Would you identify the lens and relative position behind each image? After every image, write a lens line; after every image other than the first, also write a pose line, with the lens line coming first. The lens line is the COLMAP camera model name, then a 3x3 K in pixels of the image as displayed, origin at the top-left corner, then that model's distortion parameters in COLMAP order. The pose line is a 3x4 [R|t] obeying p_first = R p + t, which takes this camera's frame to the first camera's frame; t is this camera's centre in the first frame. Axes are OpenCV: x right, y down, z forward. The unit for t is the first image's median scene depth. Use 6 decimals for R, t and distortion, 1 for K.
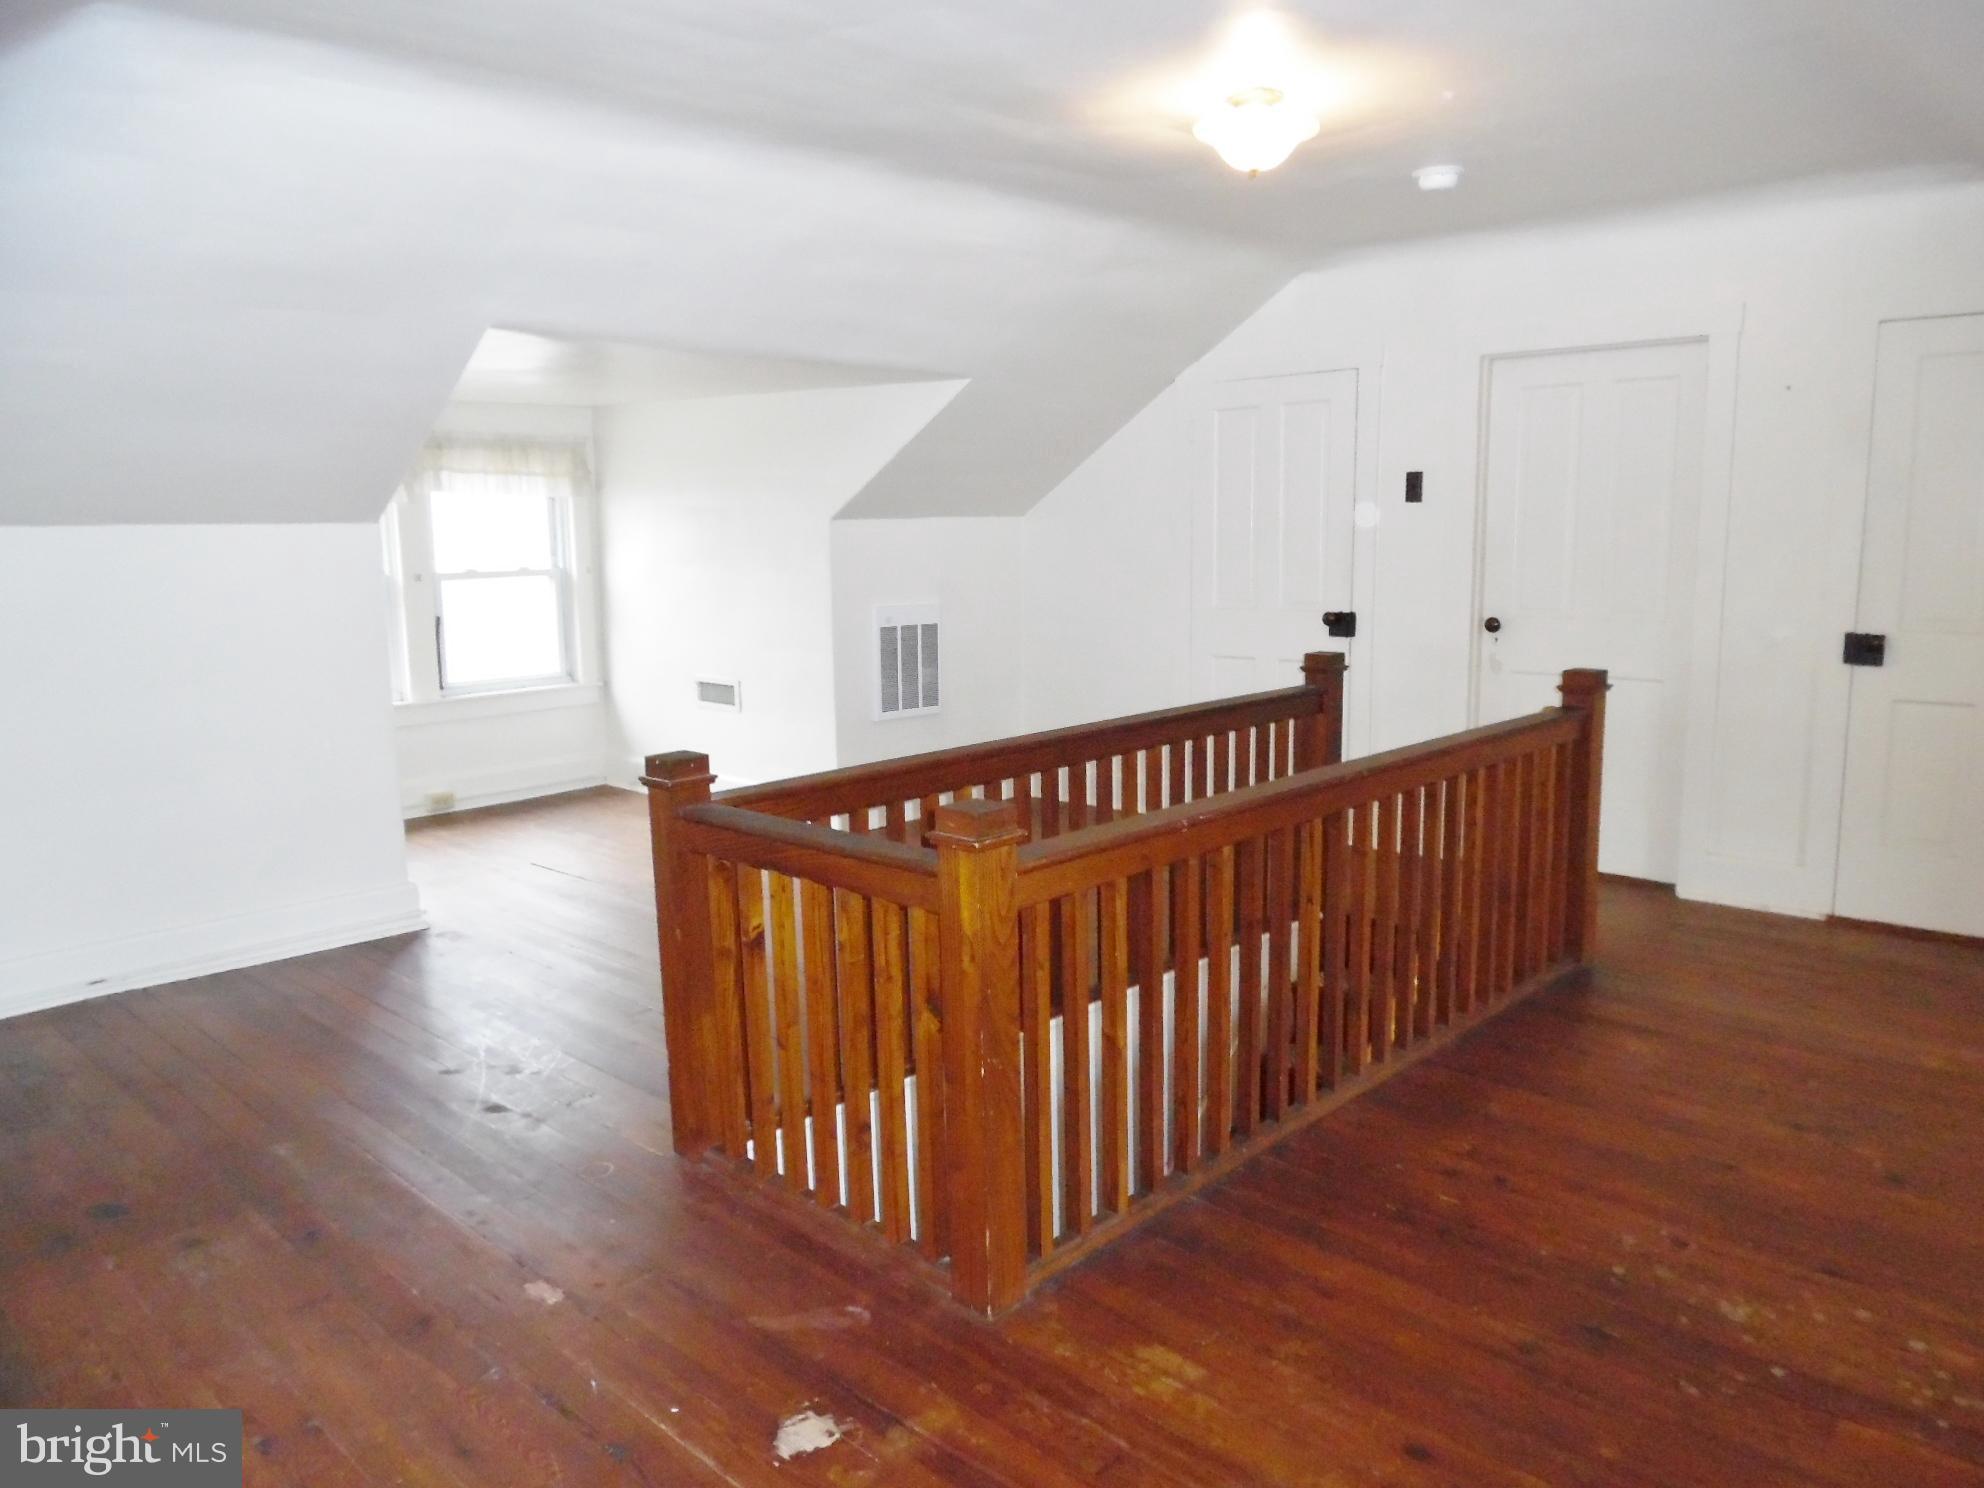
lens RADIAL K [[1385.7, 0, 992.8], [0, 1385.7, 735.5], [0, 0, 1]] dist [-0.019981, 0.000035]
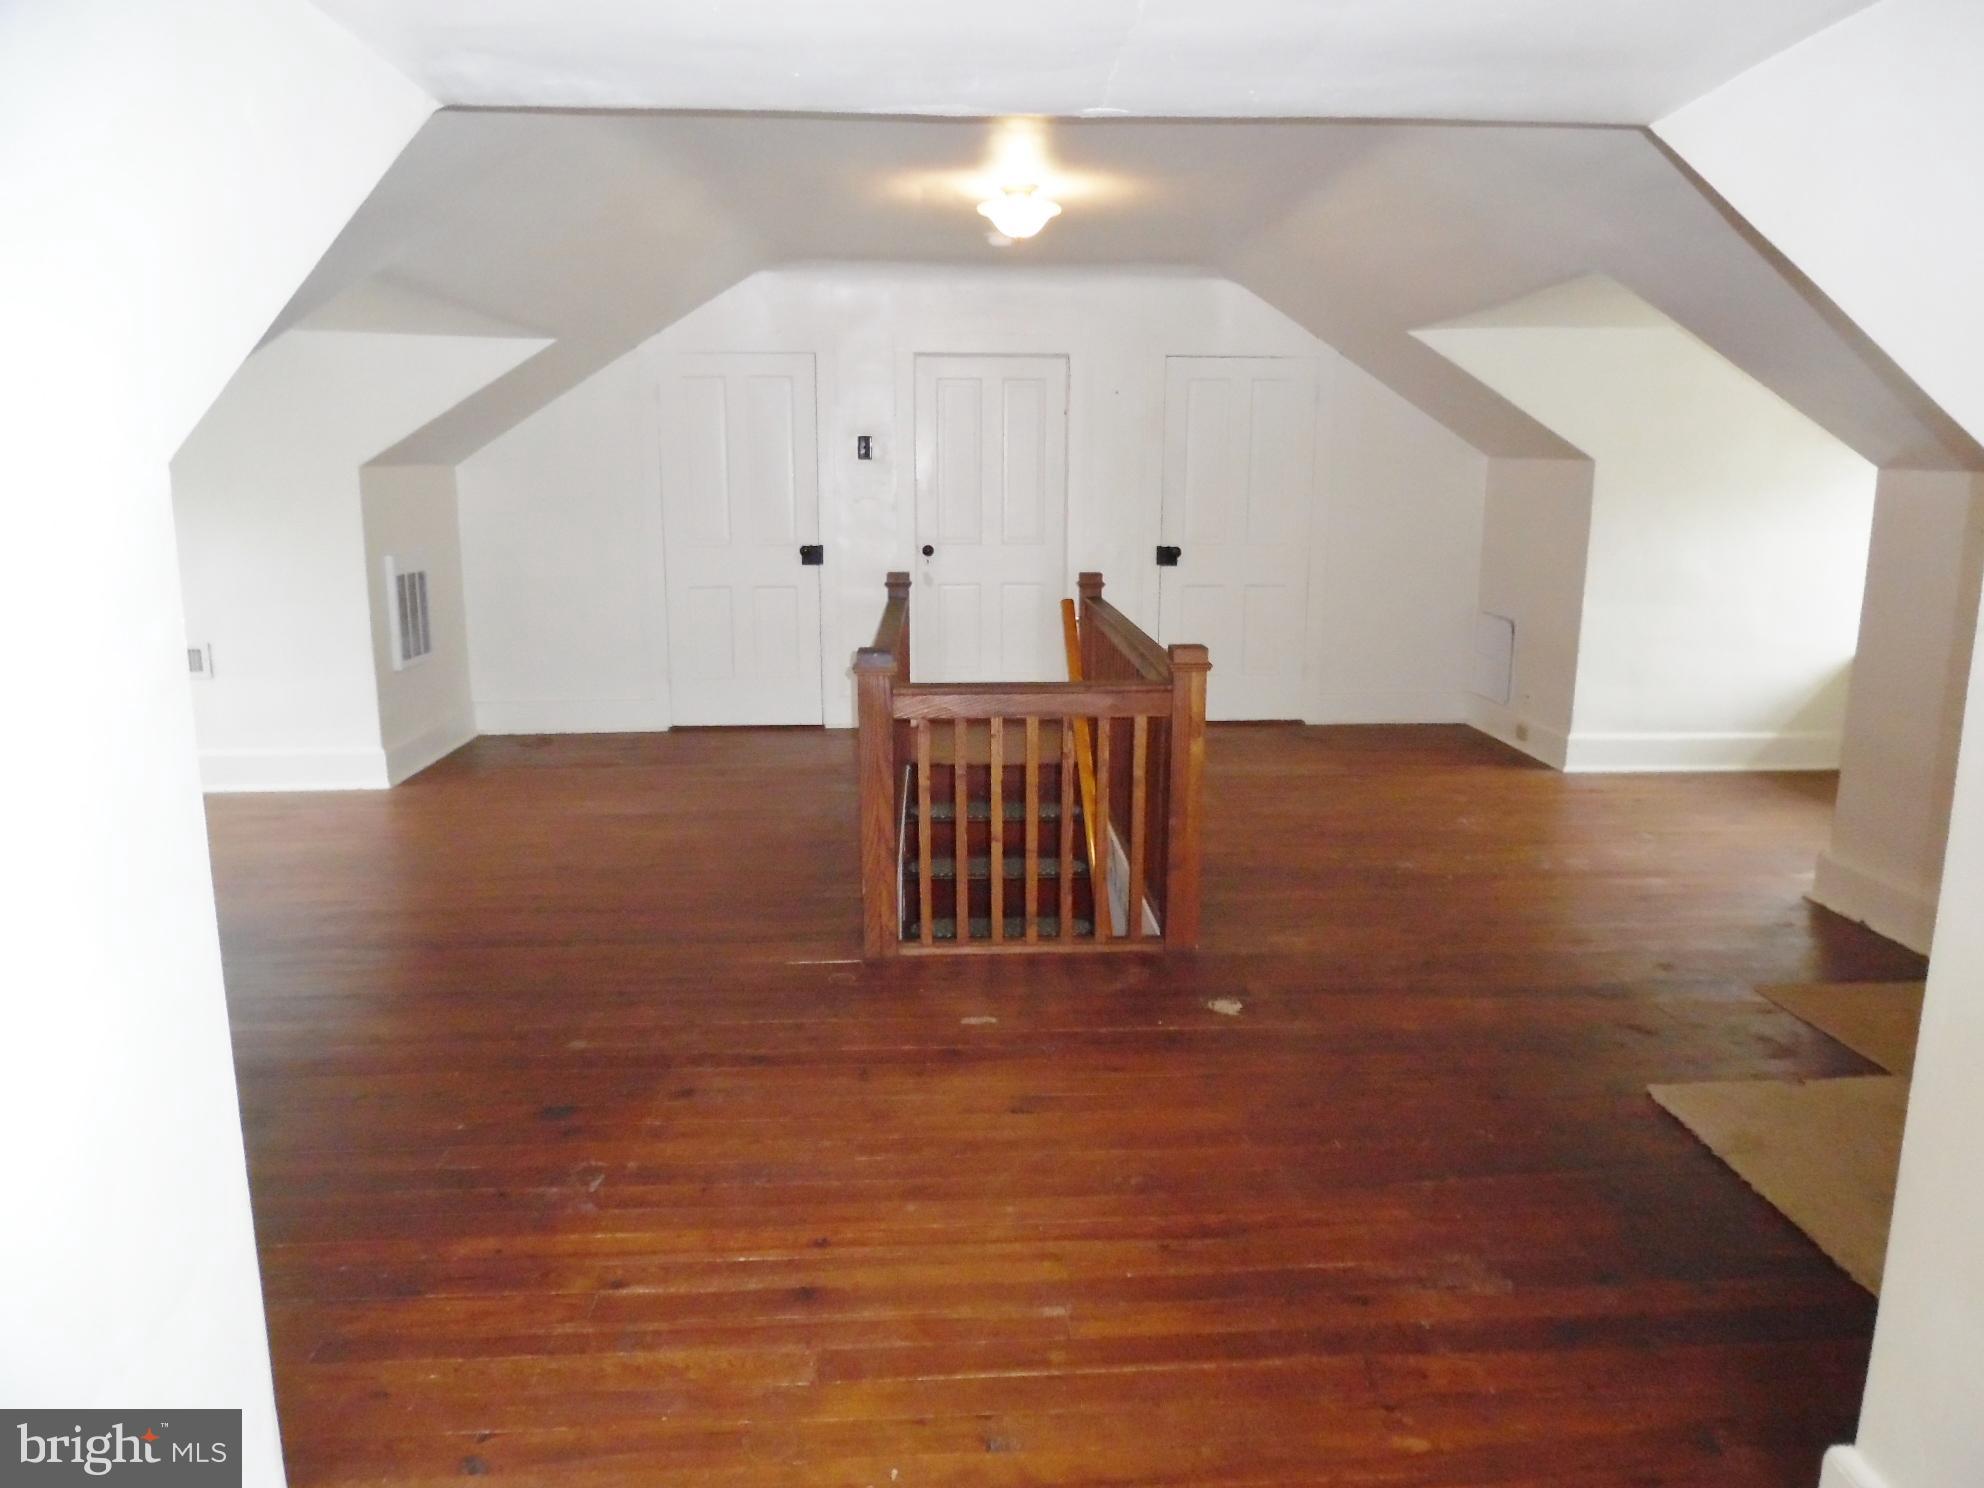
lens RADIAL K [[1385.7, 0, 997.1], [0, 1385.7, 744.4], [0, 0, 1]] dist [-0.019981, 0.000035]
pose [[0.693777, -0.129150, 0.708515, -0.615106], [0.097915, 0.991570, 0.084868, 0.000609], [-0.713502, 0.010495, 0.700574, -0.010066]]
